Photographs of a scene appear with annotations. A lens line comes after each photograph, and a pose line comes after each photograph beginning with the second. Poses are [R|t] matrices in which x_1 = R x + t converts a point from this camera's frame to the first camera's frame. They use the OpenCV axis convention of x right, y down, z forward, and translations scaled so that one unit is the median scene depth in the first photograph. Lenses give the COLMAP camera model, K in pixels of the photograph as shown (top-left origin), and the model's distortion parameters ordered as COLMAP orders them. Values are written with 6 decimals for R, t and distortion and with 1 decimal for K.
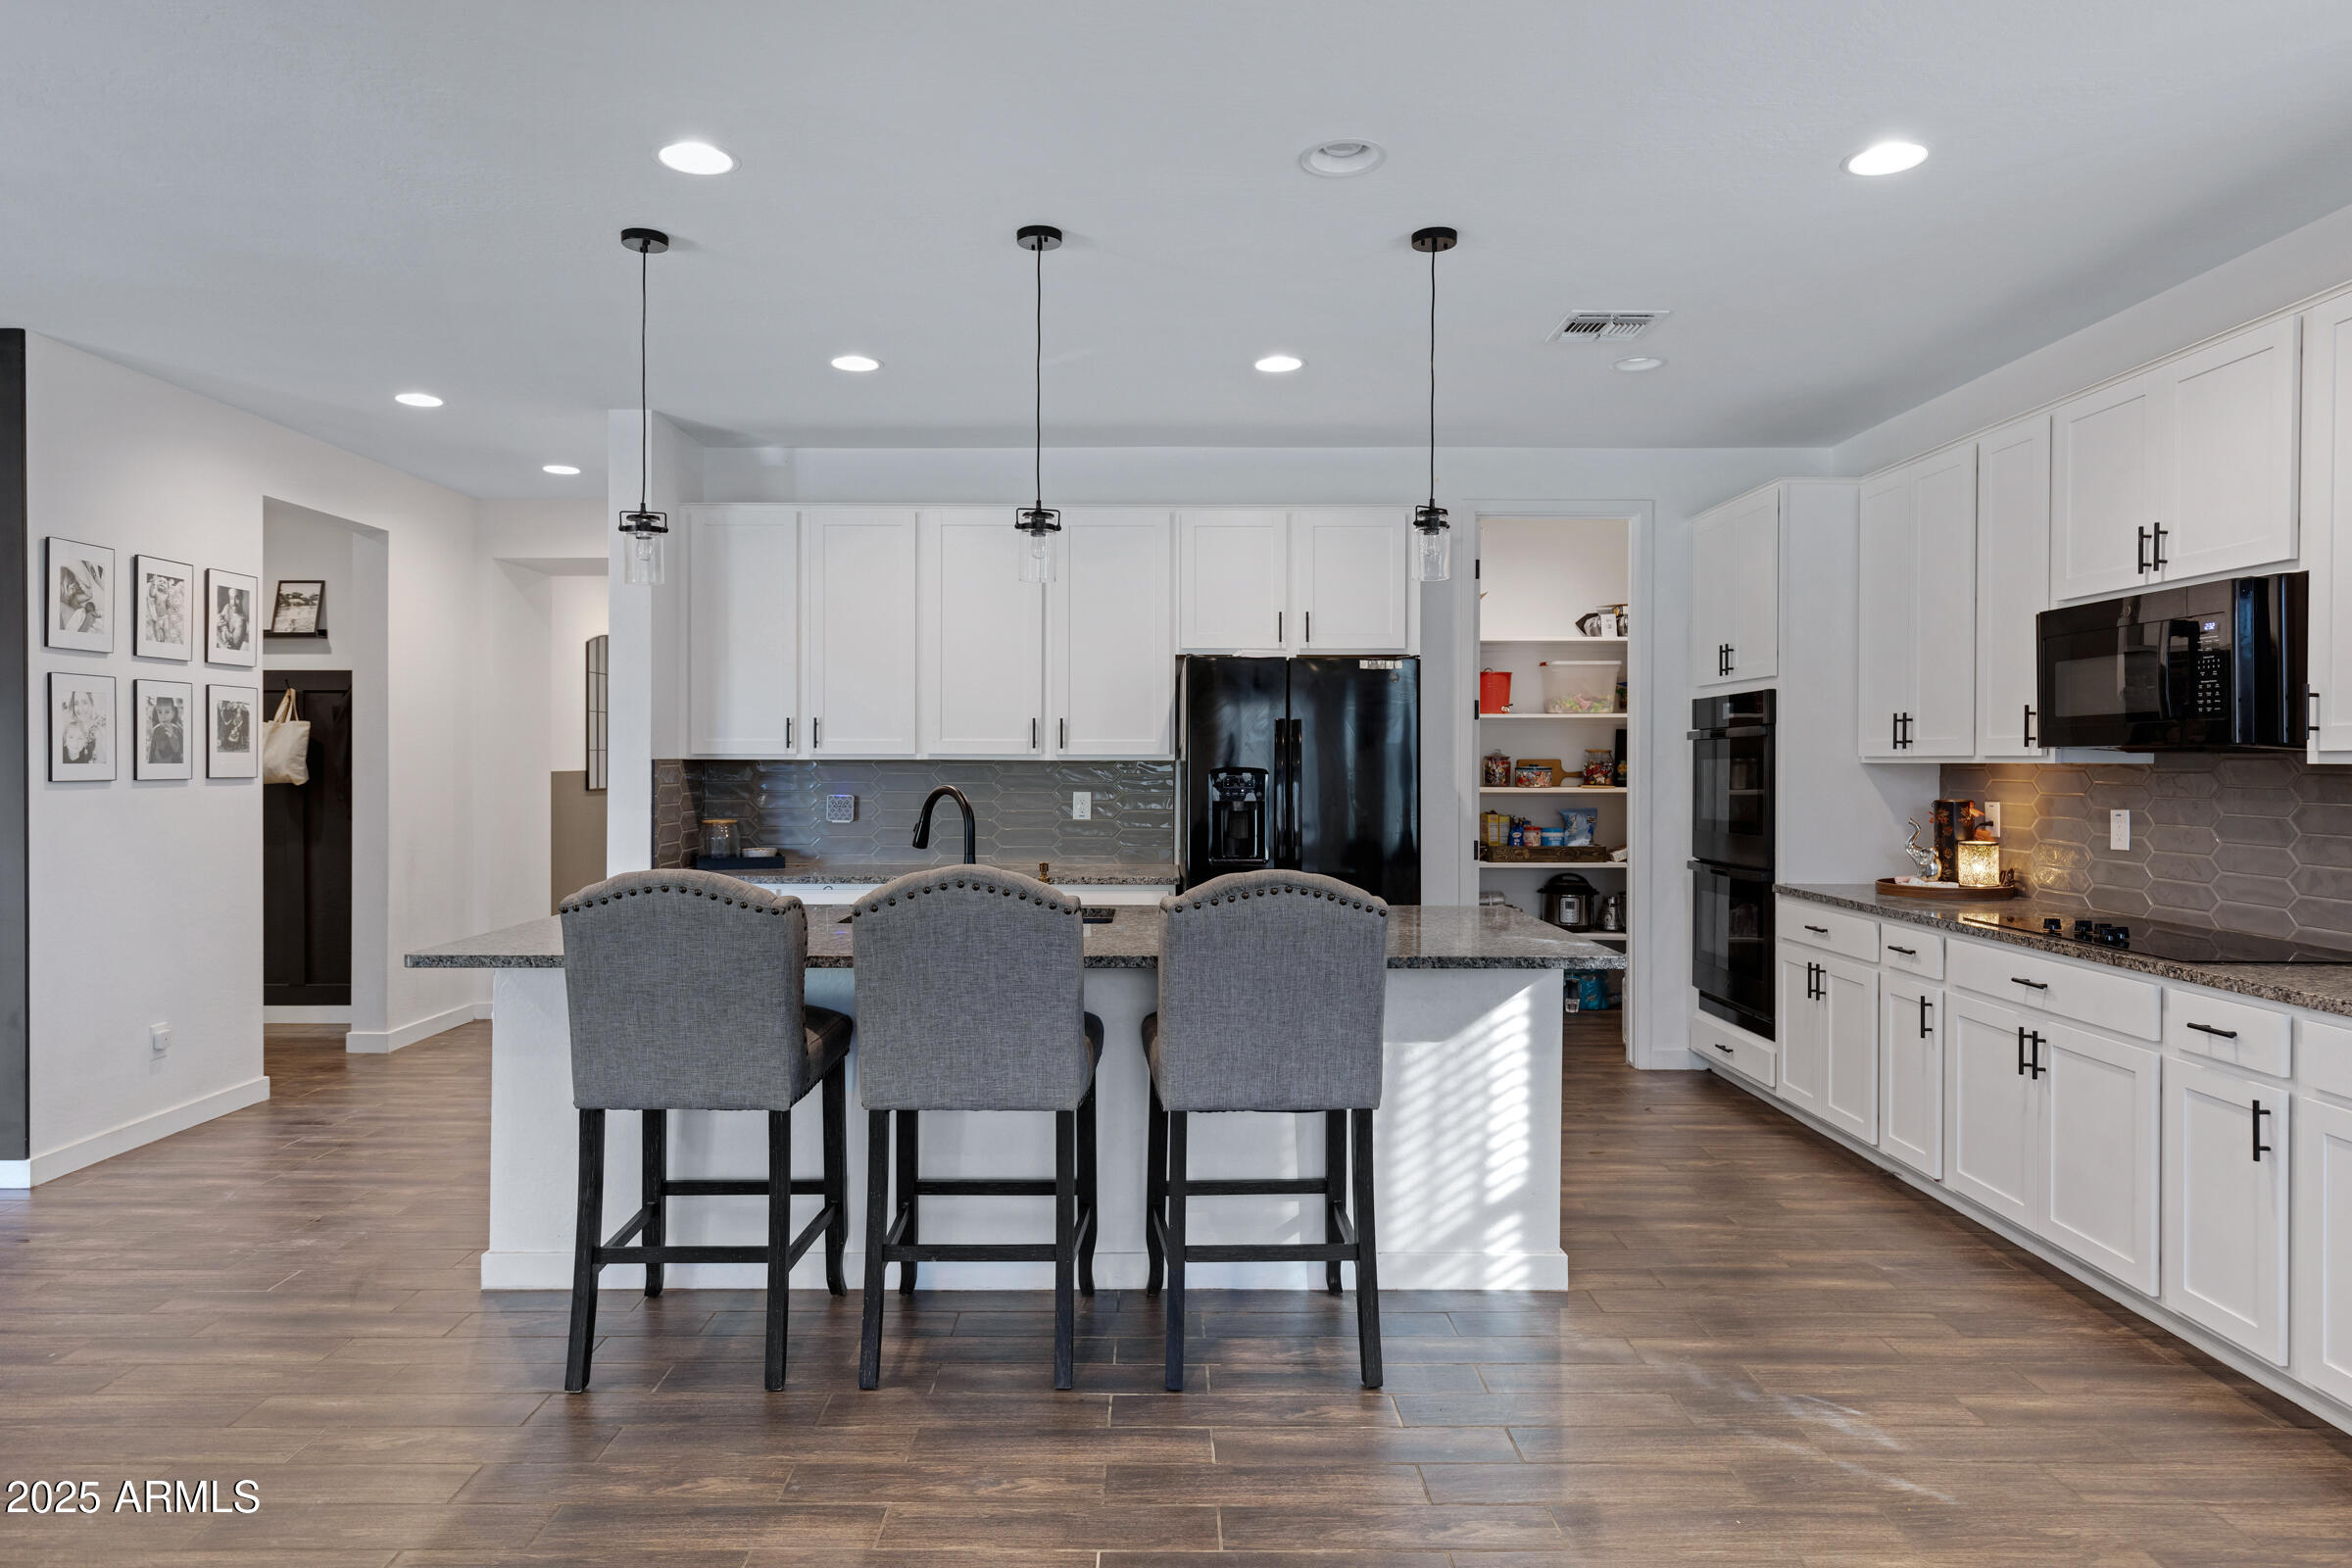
lens RADIAL K [[1272.5, 0, 1176.7], [0, 1272.5, 752.4], [0, 0, 1]] dist [0.001221, -0.000154]
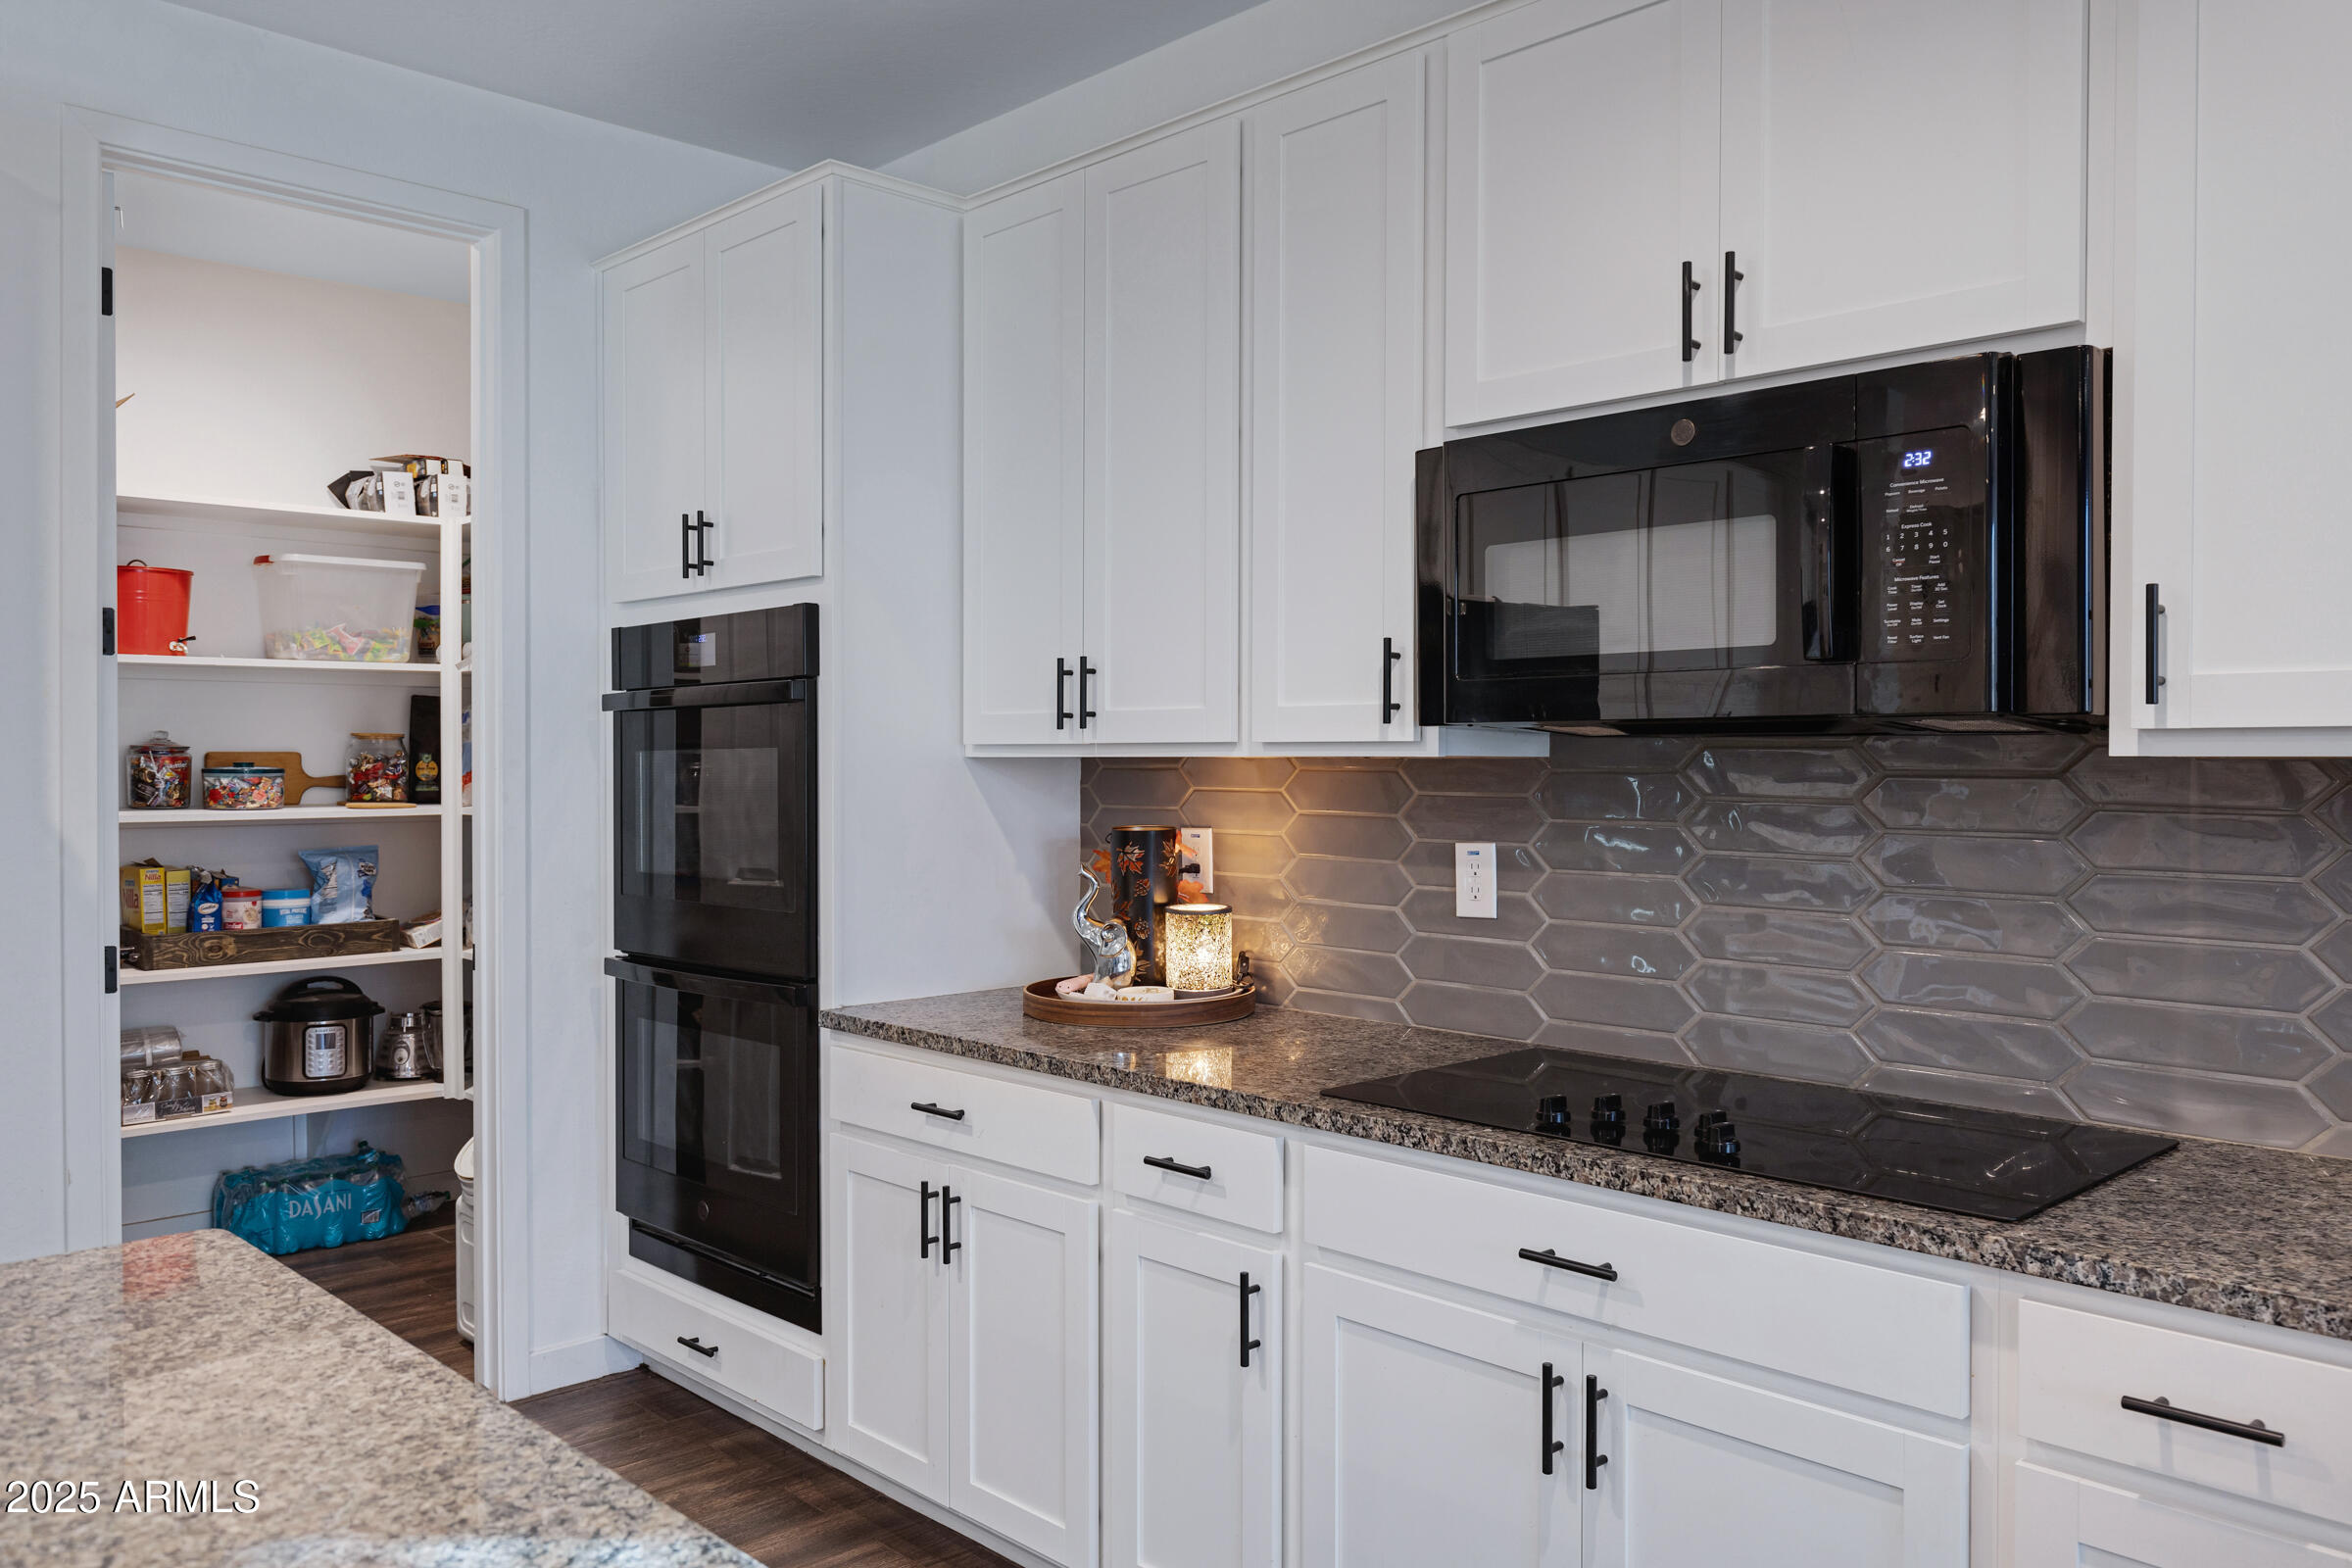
lens RADIAL K [[1752.6, 0, 1176.0], [0, 1752.6, 784.0], [0, 0, 1]] dist [0.004390, 0.001881]
pose [[0.712783, -0.013865, 0.701247, 0.091388], [-0.002334, 0.999752, 0.022140, 0.002867], [-0.701380, -0.017418, 0.712574, 0.390712]]
